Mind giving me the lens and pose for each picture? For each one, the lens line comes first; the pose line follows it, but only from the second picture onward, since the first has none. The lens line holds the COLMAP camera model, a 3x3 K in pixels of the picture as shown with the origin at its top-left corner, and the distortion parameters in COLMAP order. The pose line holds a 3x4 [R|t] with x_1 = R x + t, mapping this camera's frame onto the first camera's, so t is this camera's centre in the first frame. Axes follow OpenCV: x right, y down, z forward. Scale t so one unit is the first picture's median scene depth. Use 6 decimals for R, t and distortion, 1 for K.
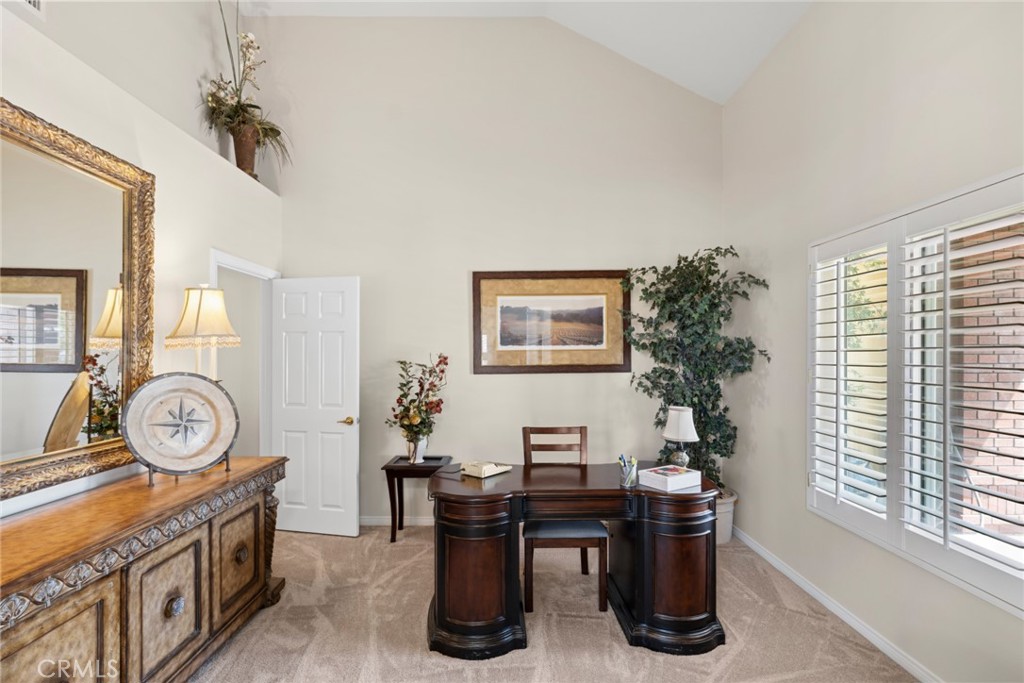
lens RADIAL K [[467.4, 0, 511.2], [0, 467.4, 344.1], [0, 0, 1]] dist [-0.000103, 0.000157]
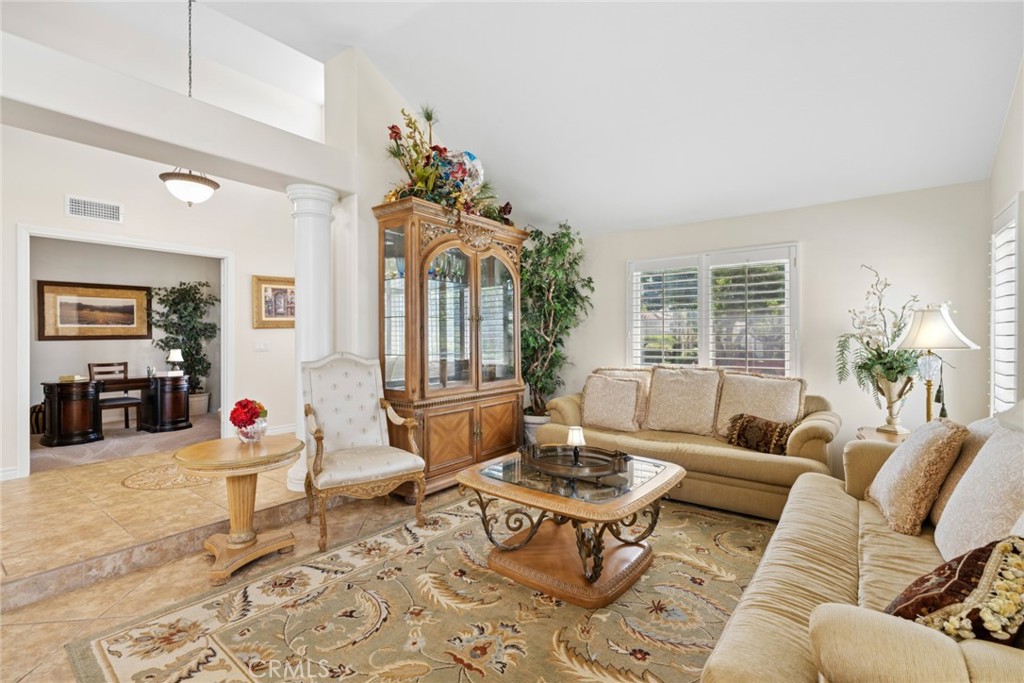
lens RADIAL K [[467.4, 0, 511.2], [0, 467.4, 344.1], [0, 0, 1]] dist [-0.000103, 0.000157]
pose [[0.614855, -0.010277, 0.788573, -0.390100], [-0.013108, 0.999644, 0.023247, 0.016857], [-0.788531, -0.024630, 0.614501, -1.495409]]
